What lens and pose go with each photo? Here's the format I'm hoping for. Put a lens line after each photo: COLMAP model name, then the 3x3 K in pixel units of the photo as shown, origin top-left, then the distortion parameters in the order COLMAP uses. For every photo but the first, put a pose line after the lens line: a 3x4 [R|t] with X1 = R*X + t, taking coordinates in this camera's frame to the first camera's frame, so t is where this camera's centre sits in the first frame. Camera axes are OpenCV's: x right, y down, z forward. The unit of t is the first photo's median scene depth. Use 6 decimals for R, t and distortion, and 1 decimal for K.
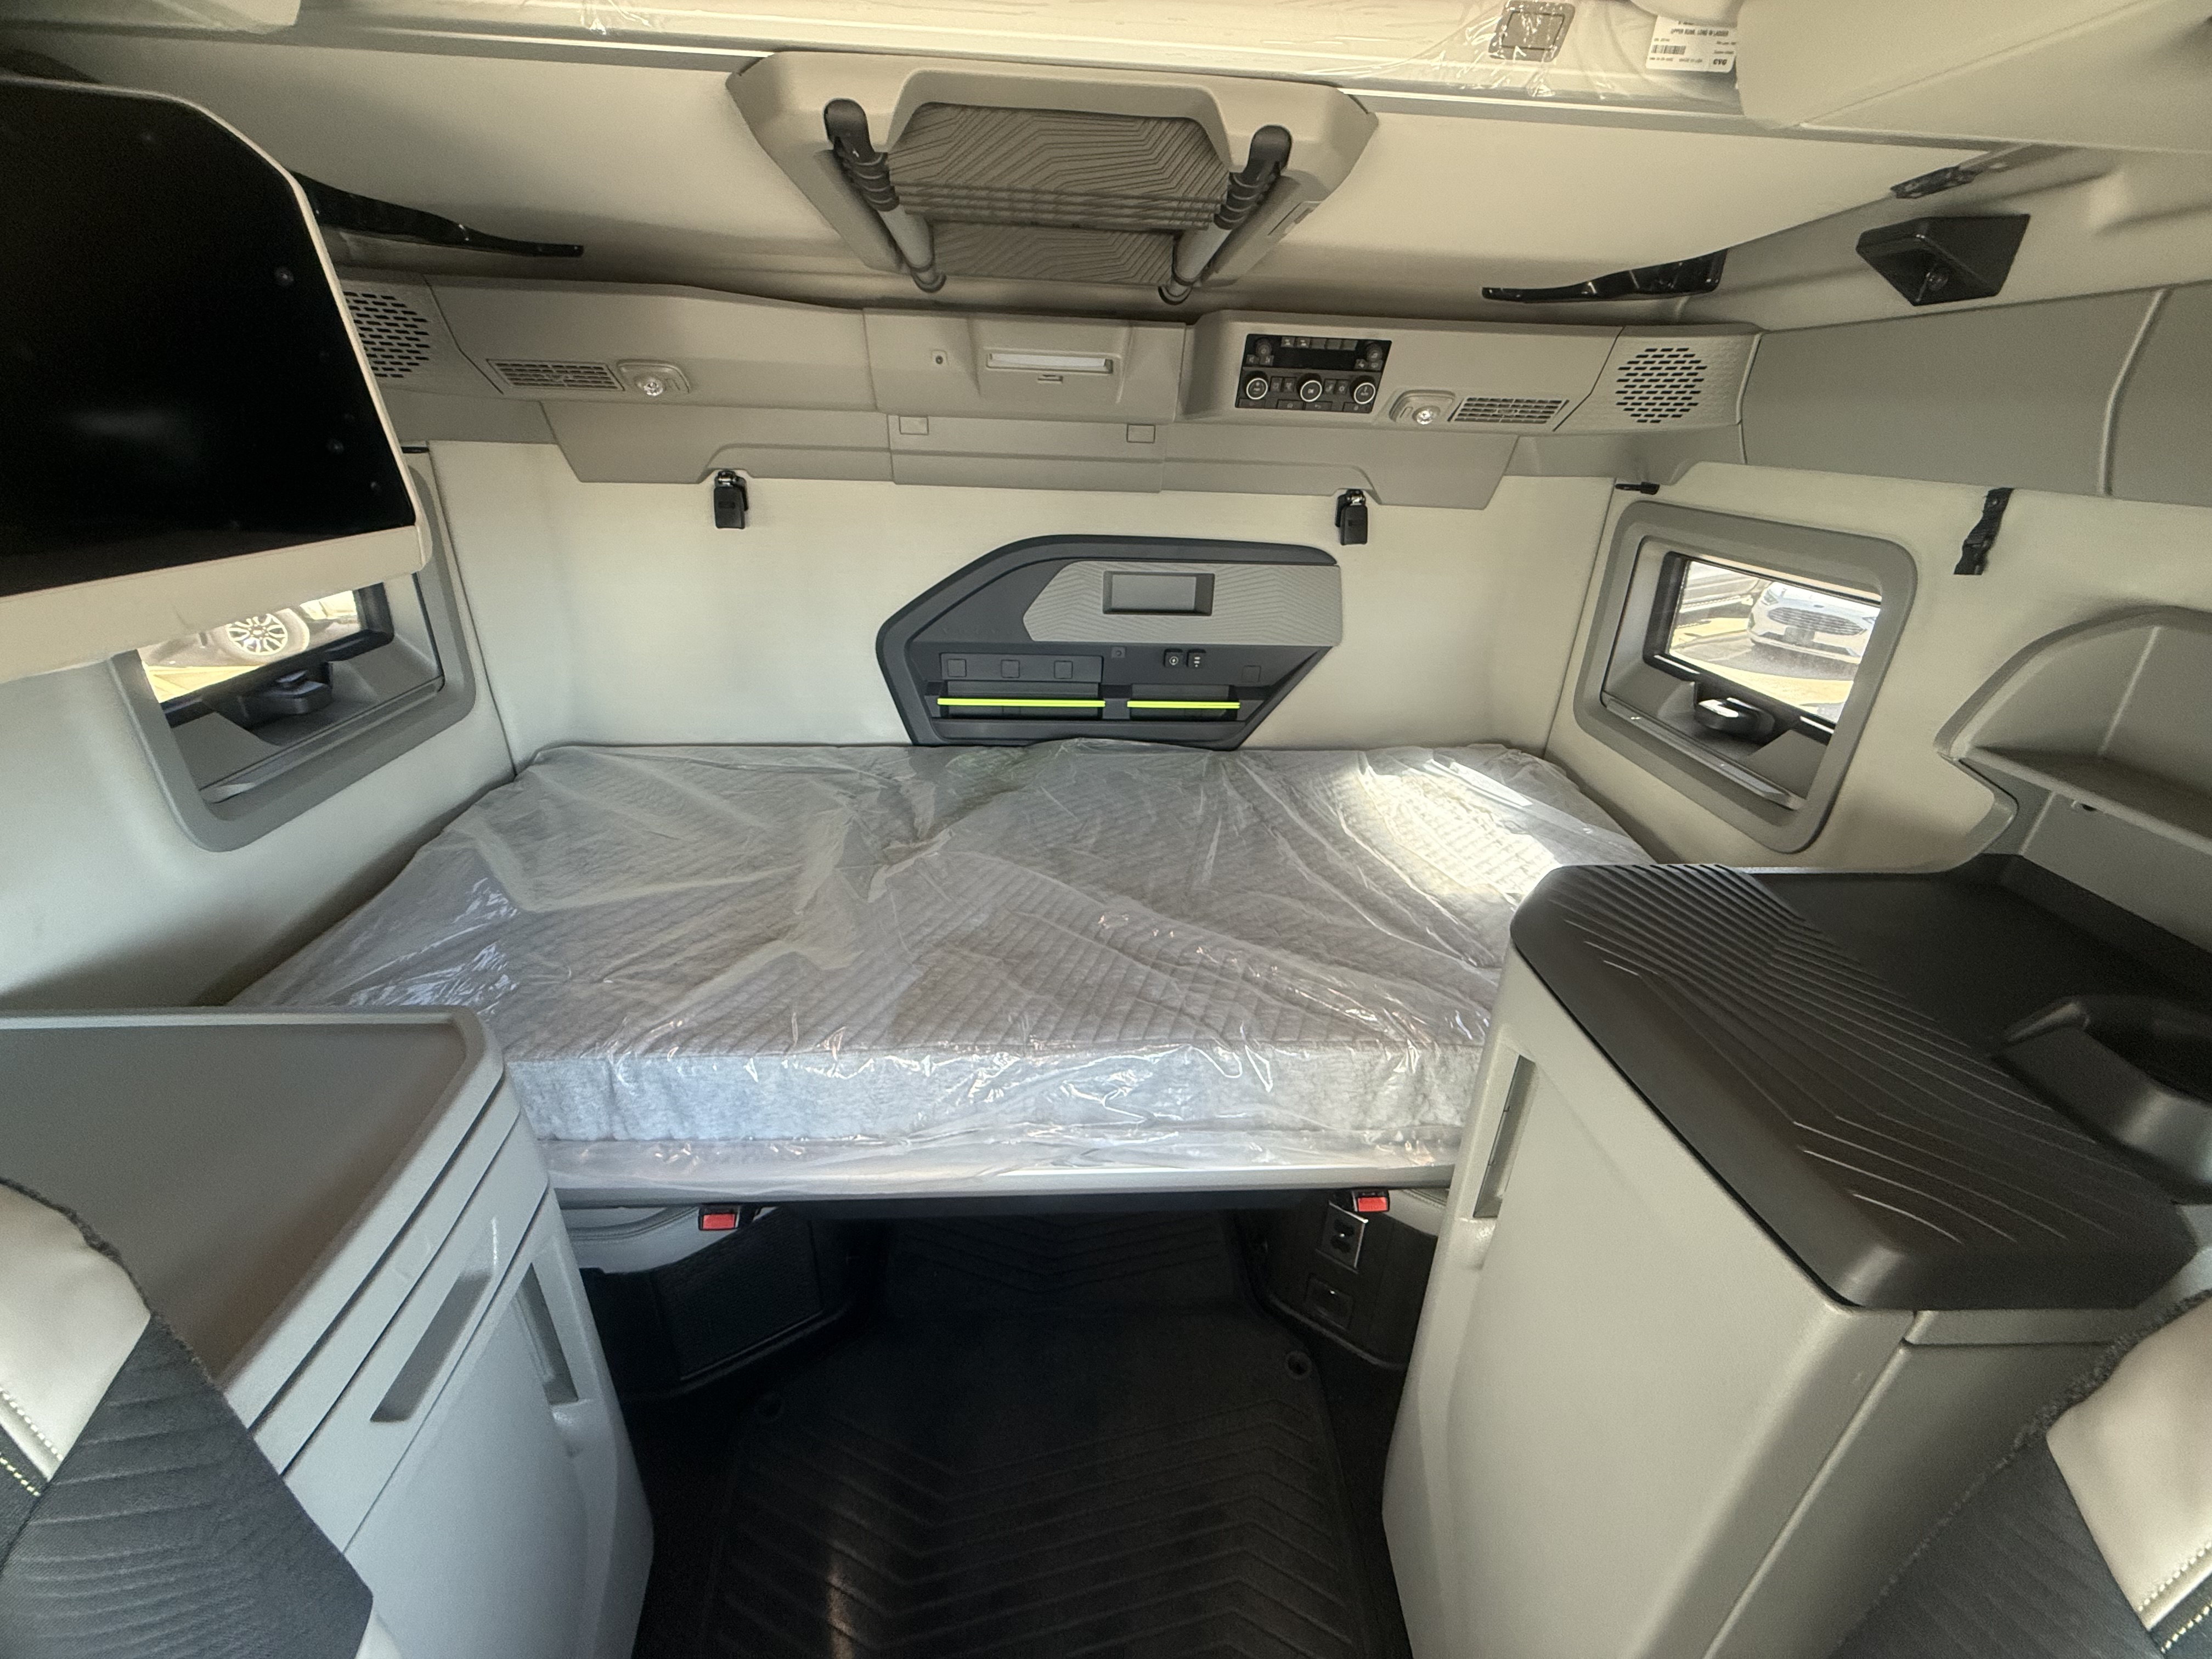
lens RADIAL K [[879.9, 0, 1104.2], [0, 879.9, 822.0], [0, 0, 1]] dist [0.004880, 0.000205]
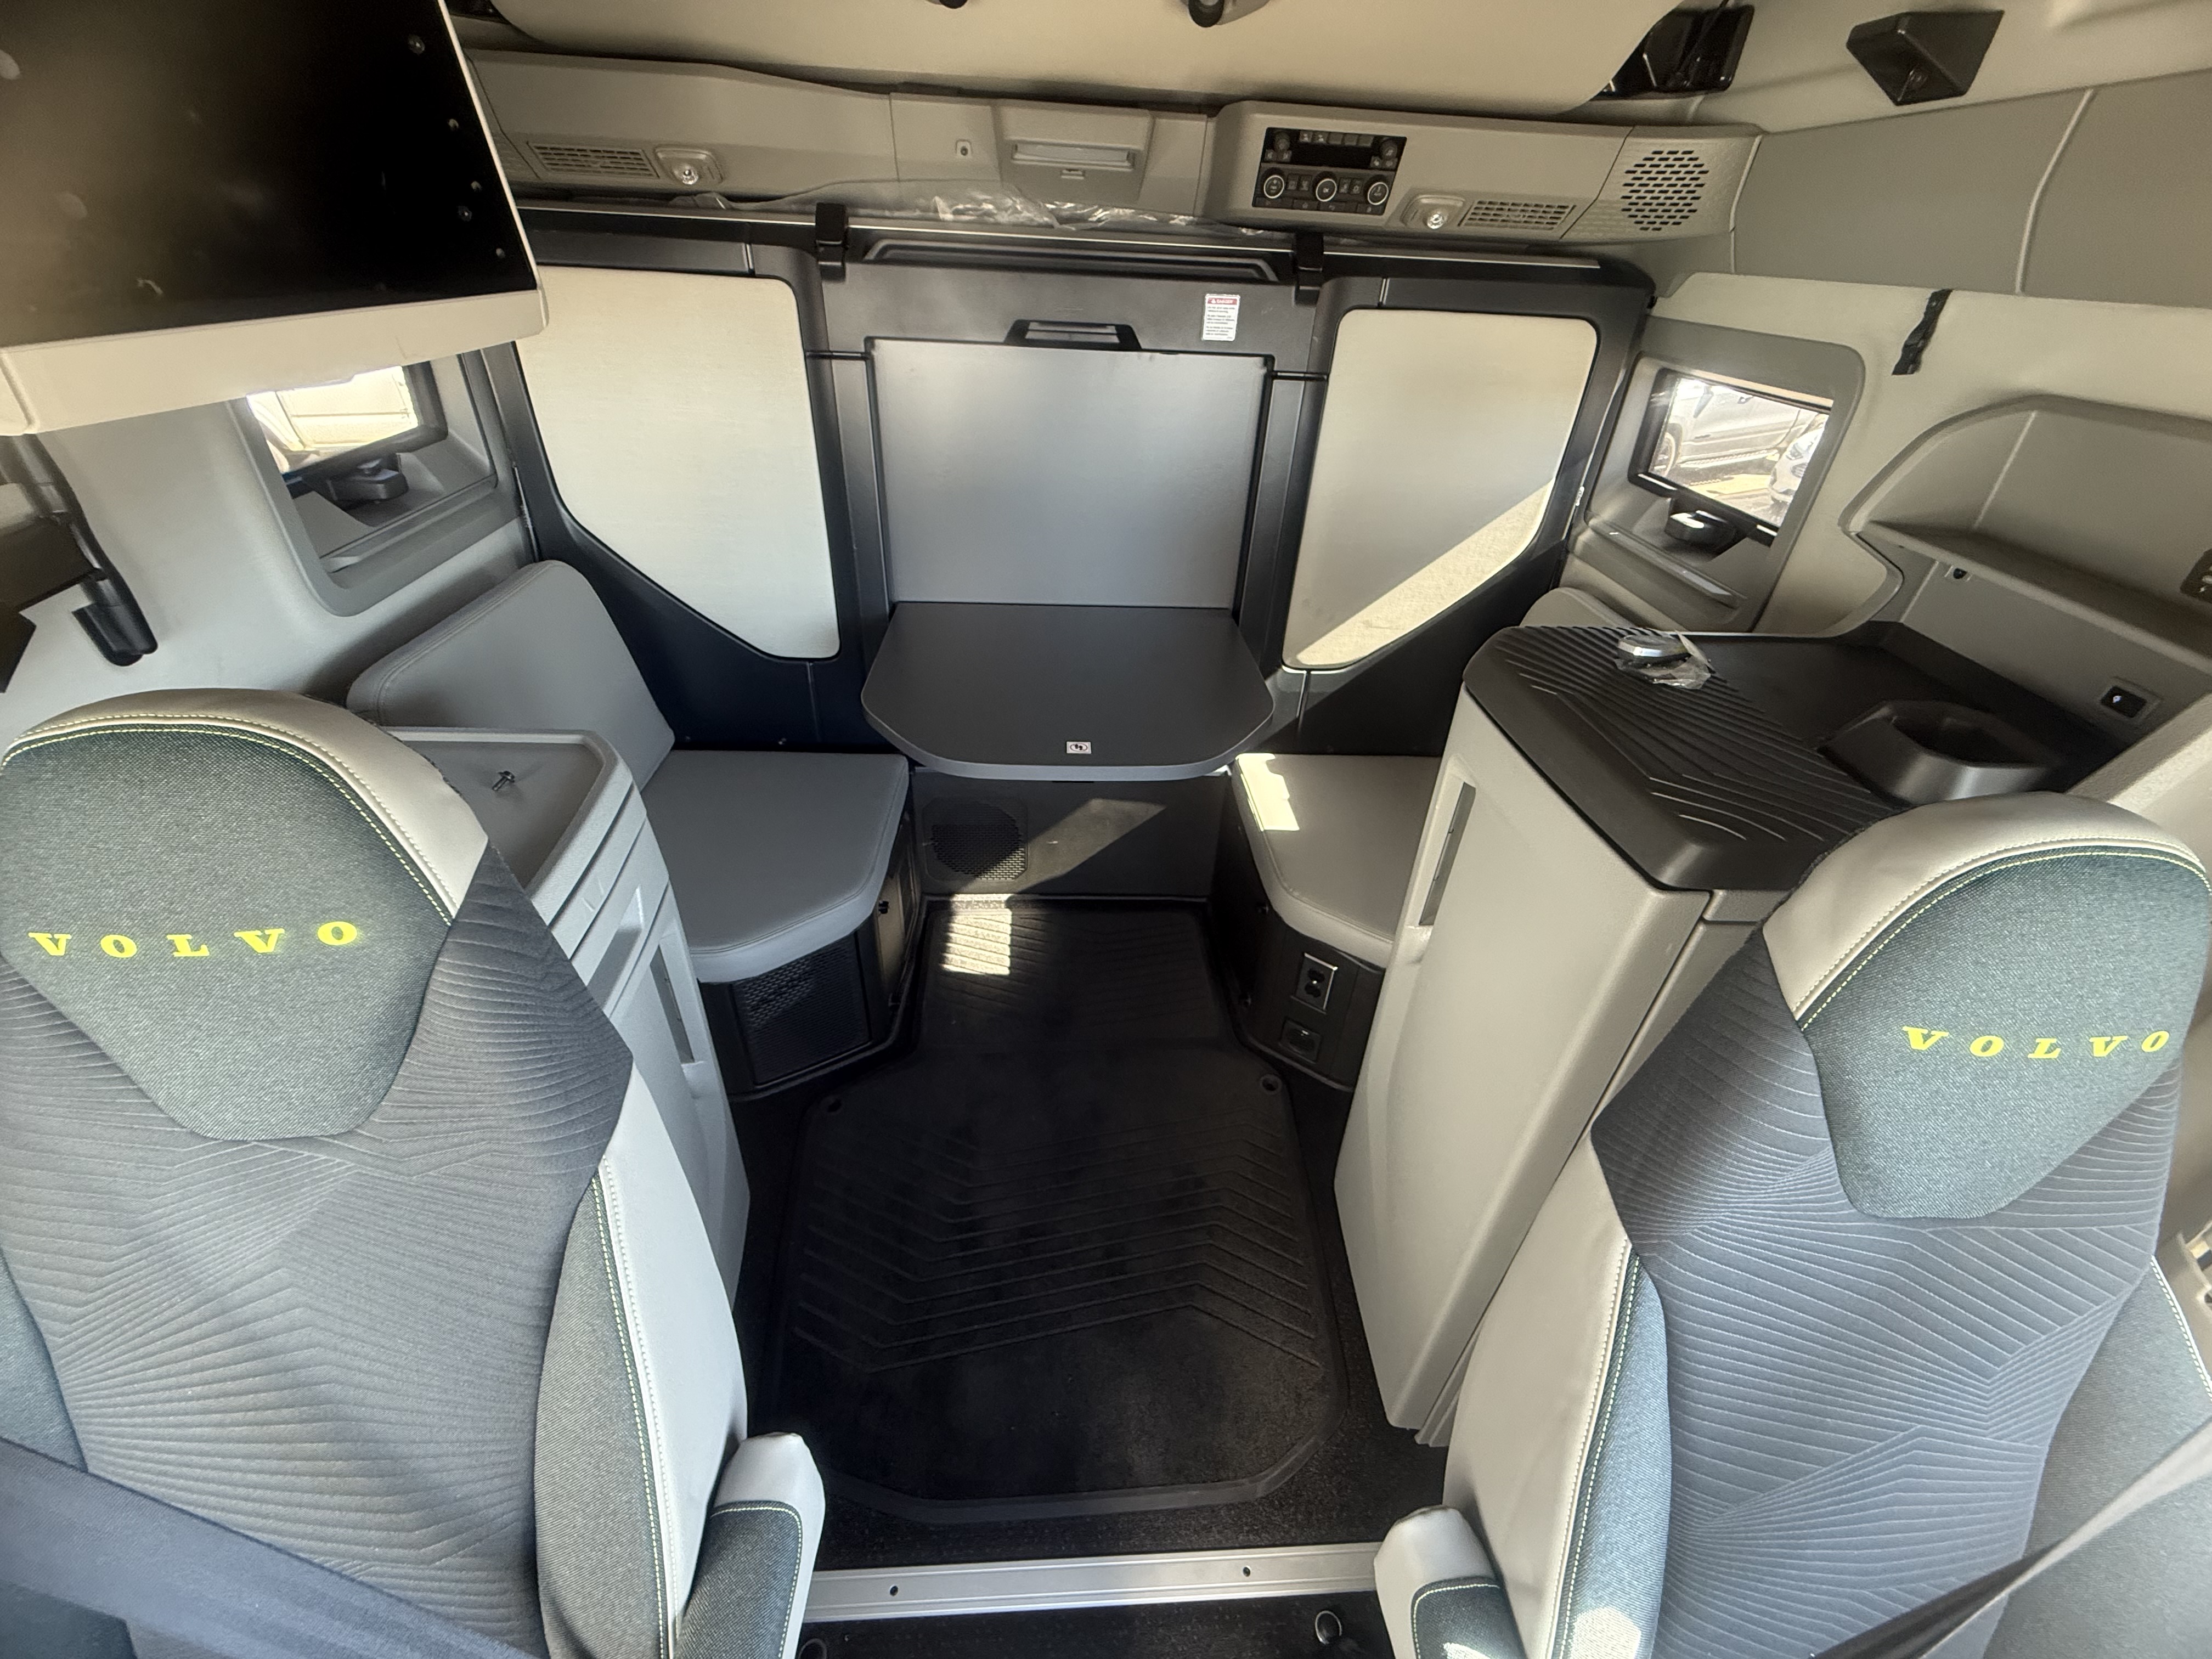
lens RADIAL K [[883.3, 0, 1103.6], [0, 883.3, 822.7], [0, 0, 1]] dist [0.001206, 0.000916]
pose [[0.999887, 0.014514, 0.004032, -0.019410], [-0.014956, 0.988472, 0.150664, 0.091269], [-0.001799, -0.150708, 0.988577, -0.135396]]
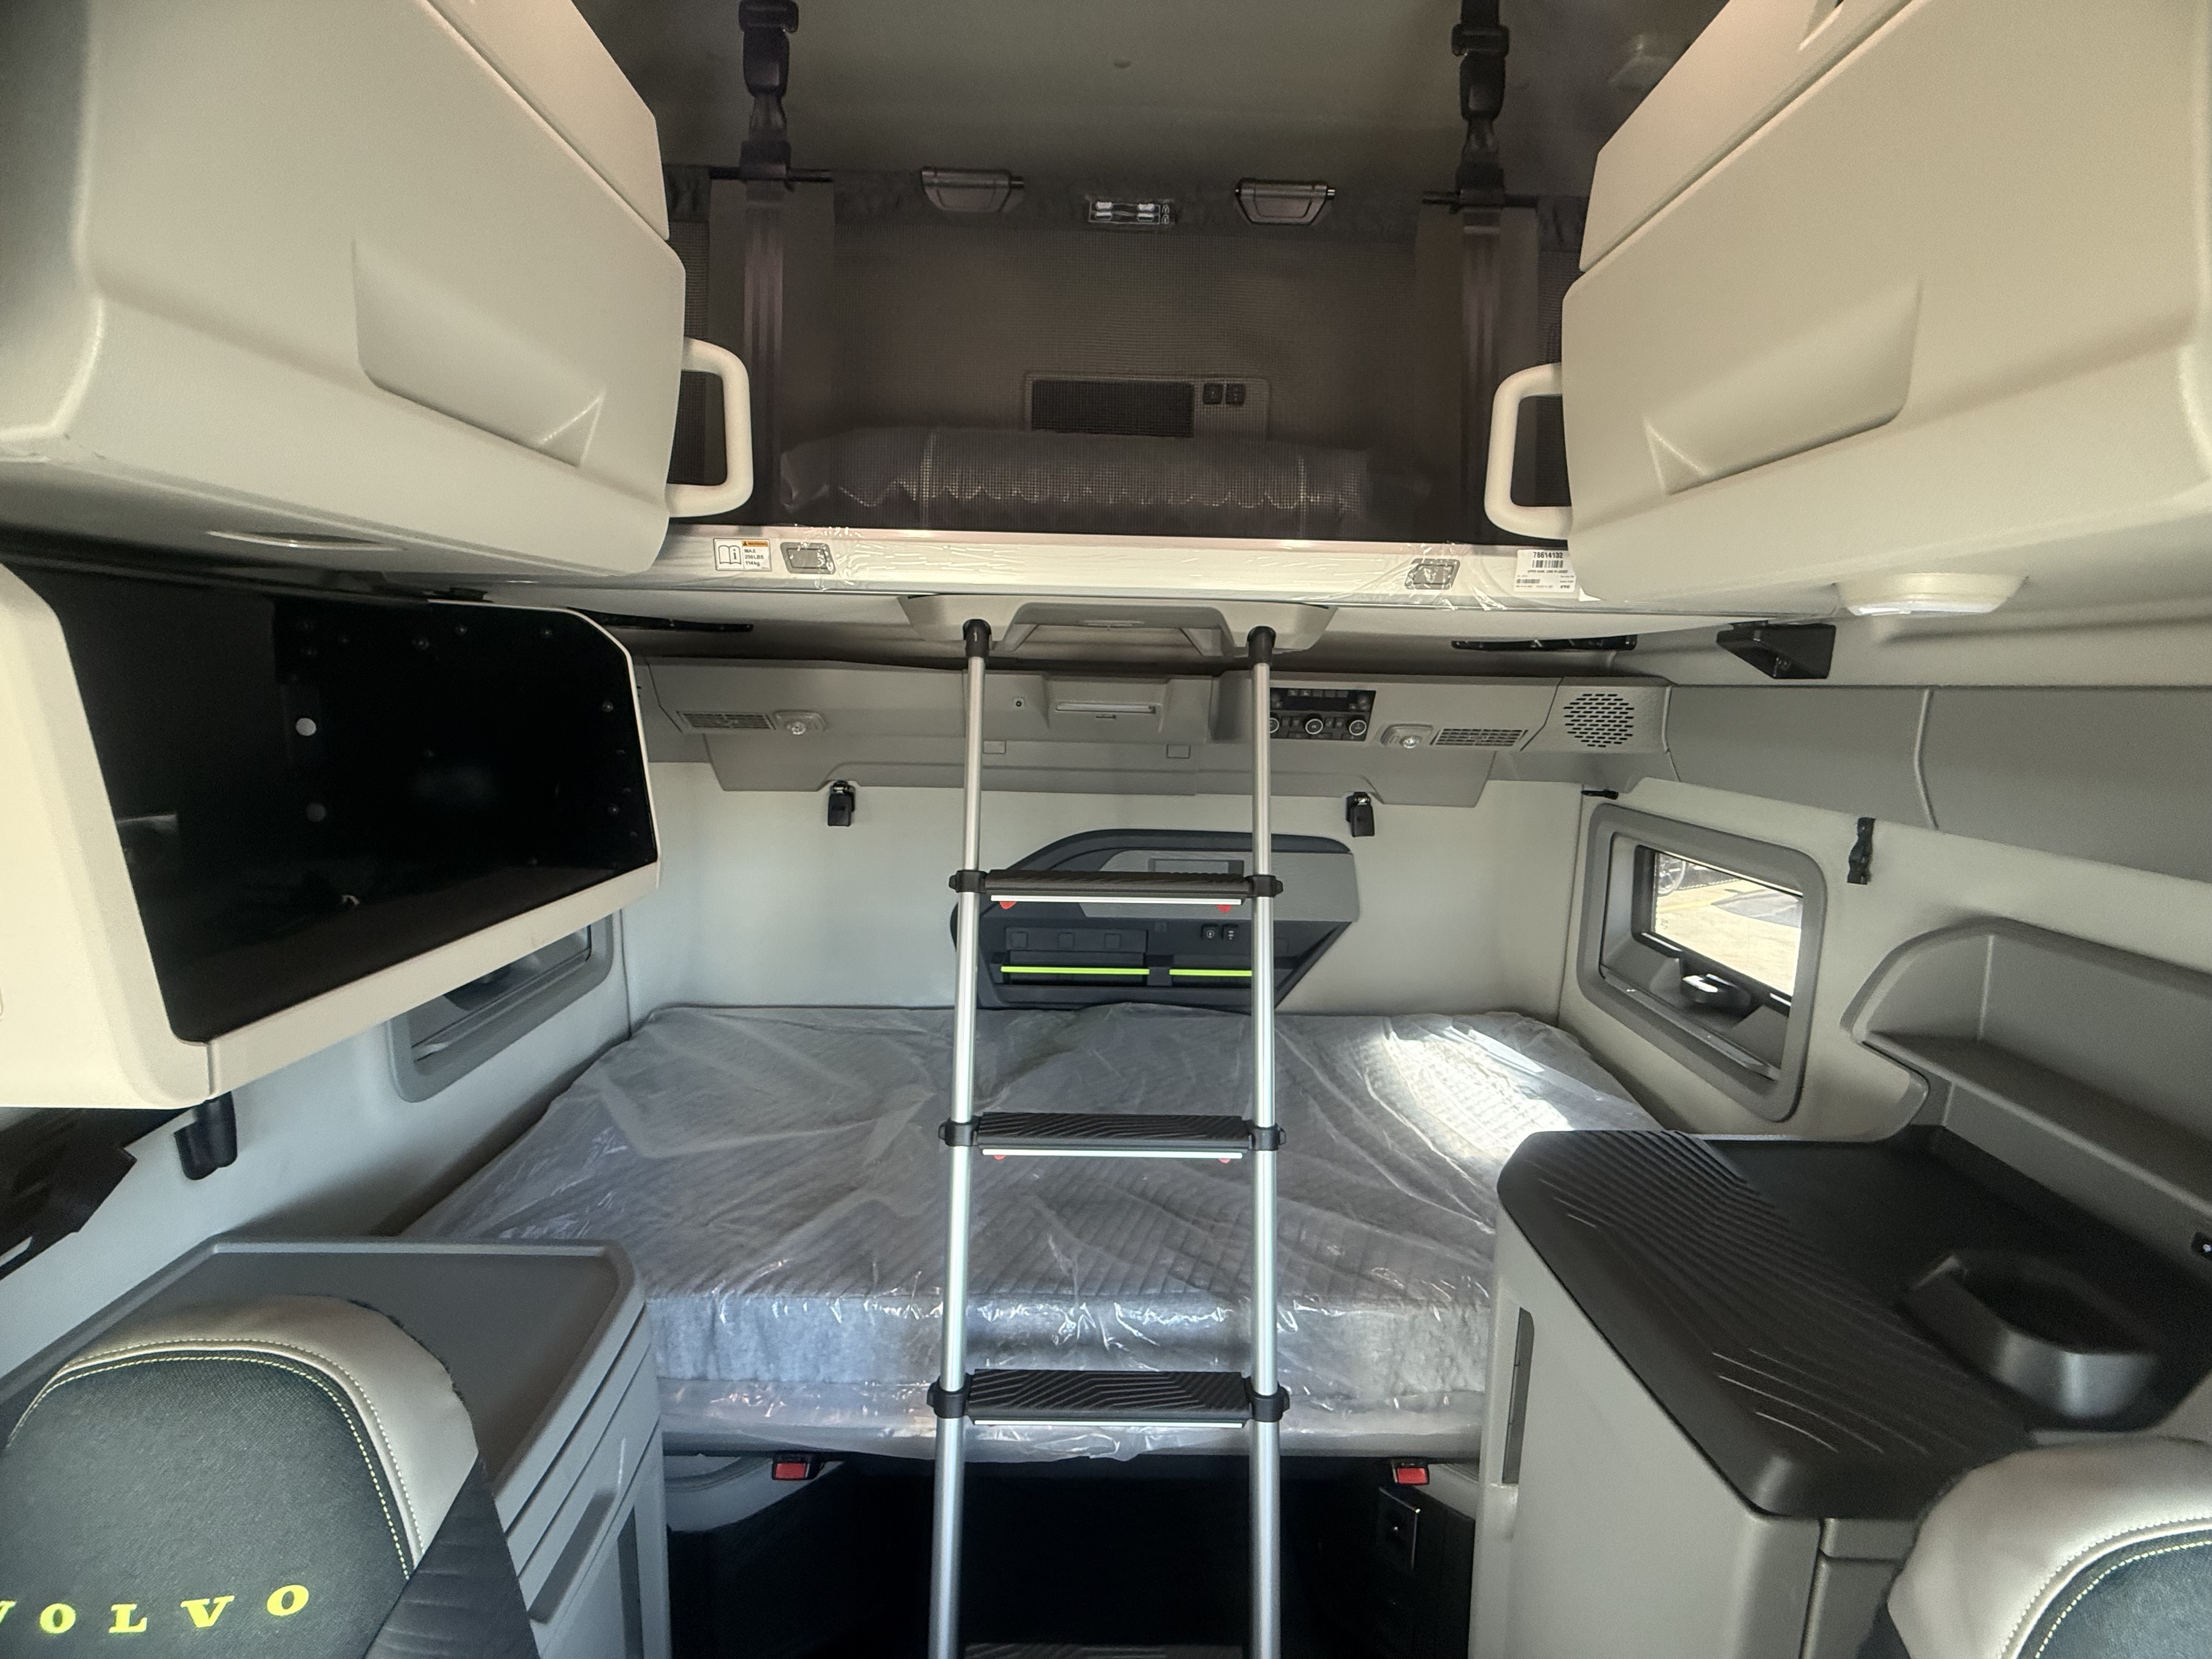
lens RADIAL K [[883.3, 0, 1103.6], [0, 883.3, 822.7], [0, 0, 1]] dist [0.001206, 0.000916]
pose [[0.998782, -0.001876, -0.049297, -0.001913], [-0.011839, 0.960959, -0.276438, -0.007851], [0.047891, 0.276685, 0.959767, -0.178421]]
